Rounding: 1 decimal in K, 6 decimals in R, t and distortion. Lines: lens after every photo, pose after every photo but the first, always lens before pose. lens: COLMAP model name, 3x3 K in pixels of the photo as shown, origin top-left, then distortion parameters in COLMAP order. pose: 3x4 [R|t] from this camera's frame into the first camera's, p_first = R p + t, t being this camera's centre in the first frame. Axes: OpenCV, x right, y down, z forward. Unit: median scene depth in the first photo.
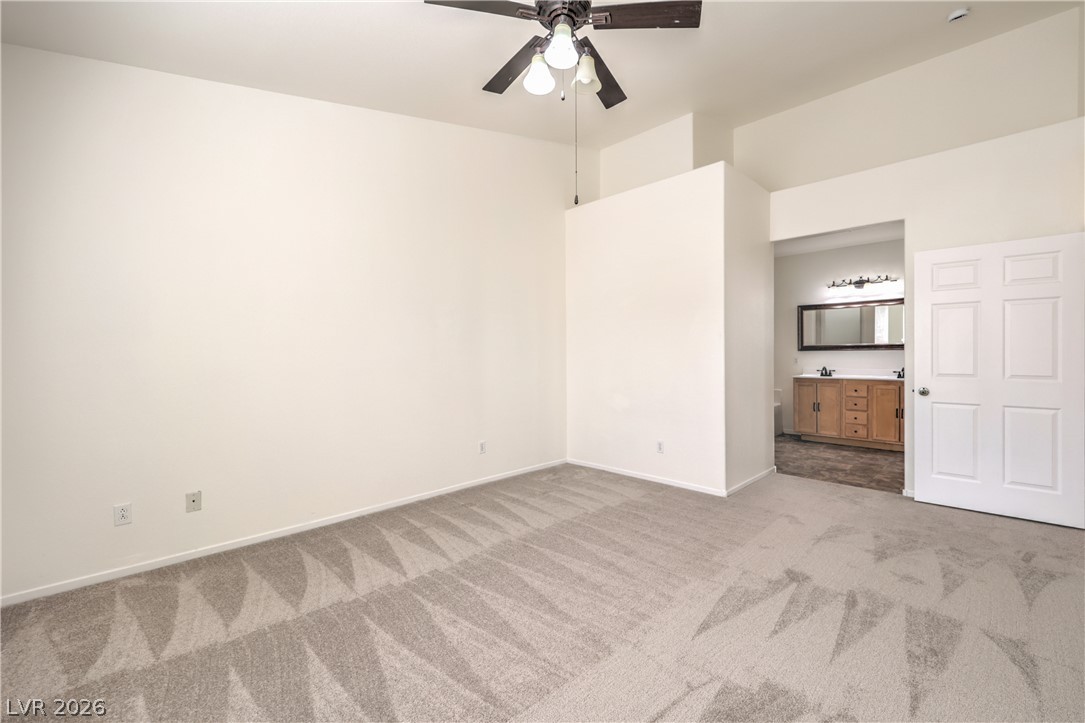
lens RADIAL K [[453.4, 0, 563.9], [0, 453.4, 354.8], [0, 0, 1]] dist [-0.002621, -0.000272]
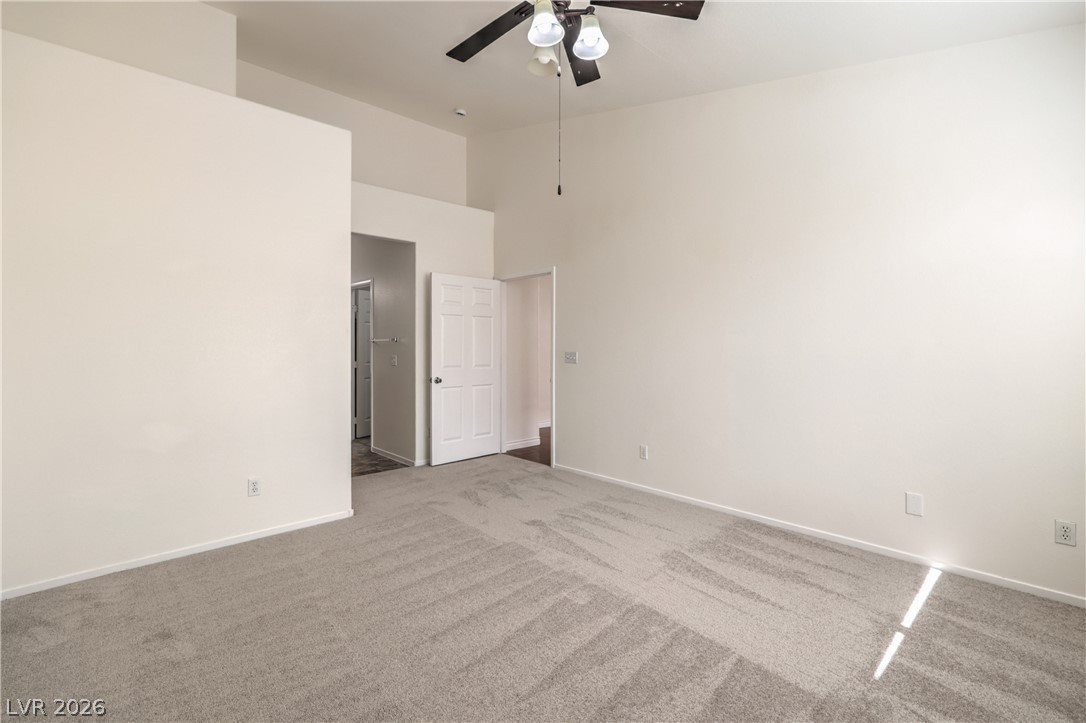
lens RADIAL K [[497.3, 0, 547.3], [0, 497.3, 346.9], [0, 0, 1]] dist [-0.000532, -0.000148]
pose [[0.045047, 0.004486, 0.998975, -0.870138], [0.001781, 0.999988, -0.004571, -0.011650], [-0.998983, 0.001985, 0.045038, 0.856771]]
